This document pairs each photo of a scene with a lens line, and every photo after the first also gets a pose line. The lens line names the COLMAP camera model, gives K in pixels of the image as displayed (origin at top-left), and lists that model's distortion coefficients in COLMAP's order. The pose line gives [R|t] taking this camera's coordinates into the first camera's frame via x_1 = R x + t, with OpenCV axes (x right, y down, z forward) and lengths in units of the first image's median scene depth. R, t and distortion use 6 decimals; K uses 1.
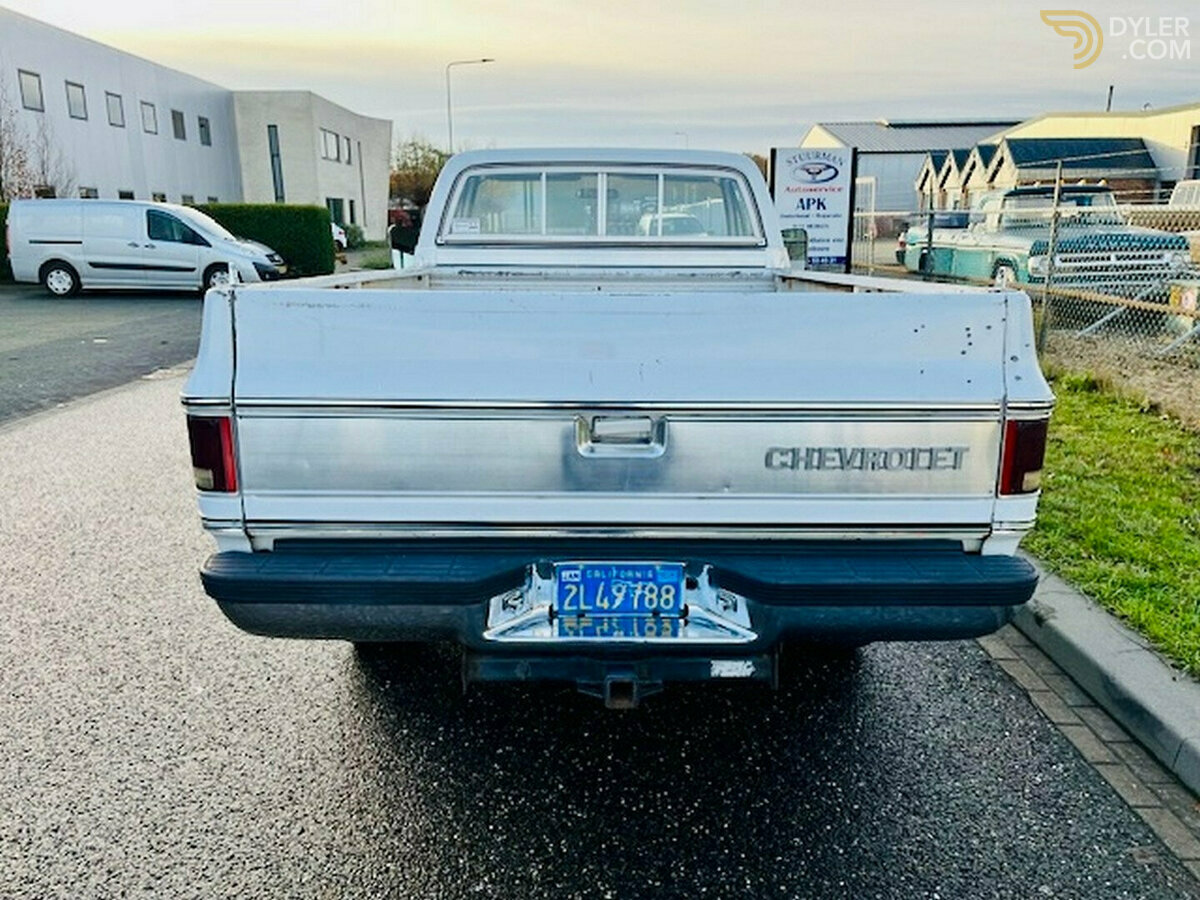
lens RADIAL K [[902.4, 0, 600.3], [0, 902.4, 452.0], [0, 0, 1]] dist [0.075727, -0.106186]
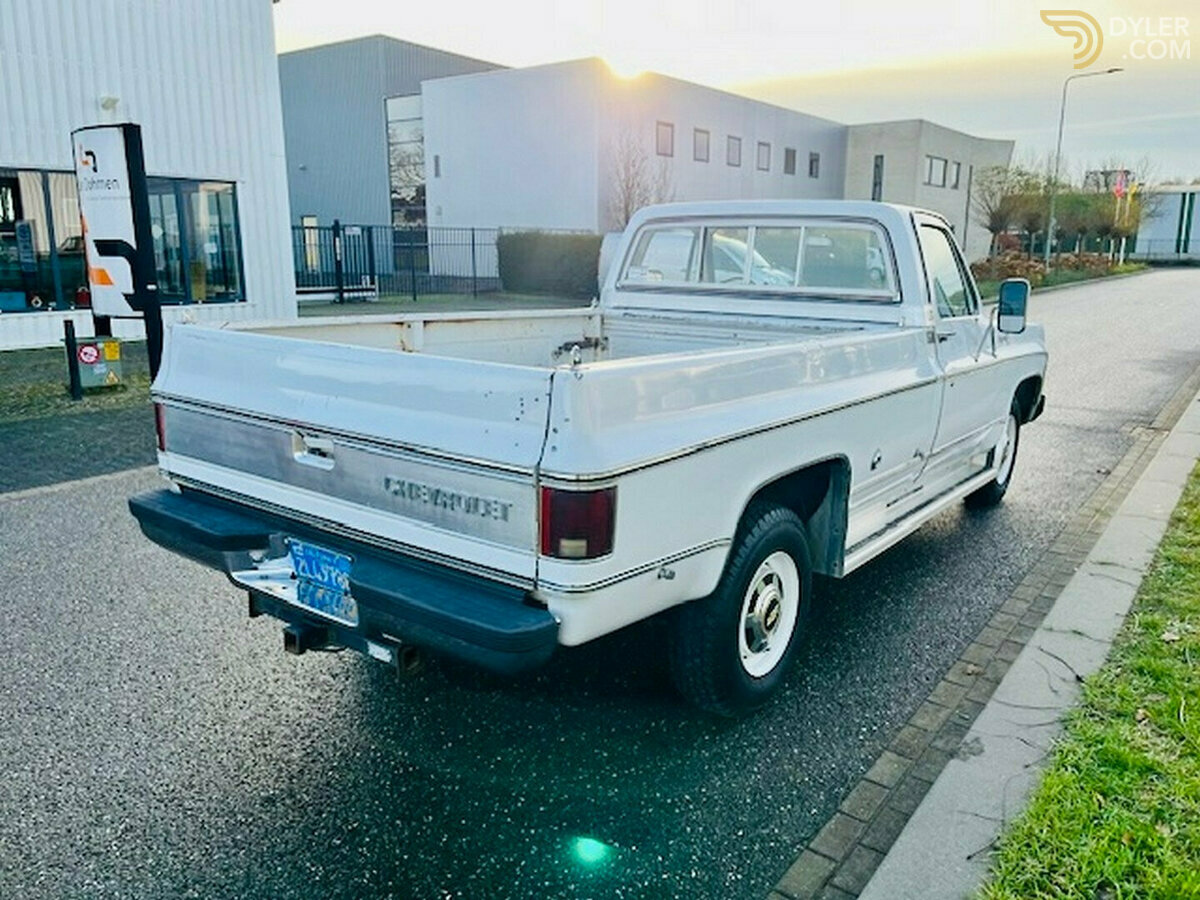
lens RADIAL K [[902.4, 0, 608.3], [0, 902.4, 447.0], [0, 0, 1]] dist [0.075727, -0.106186]
pose [[0.797735, 0.136638, -0.587324, 0.518104], [-0.153941, 0.987863, 0.020731, -0.052624], [0.583028, 0.073875, 0.809086, 0.079026]]
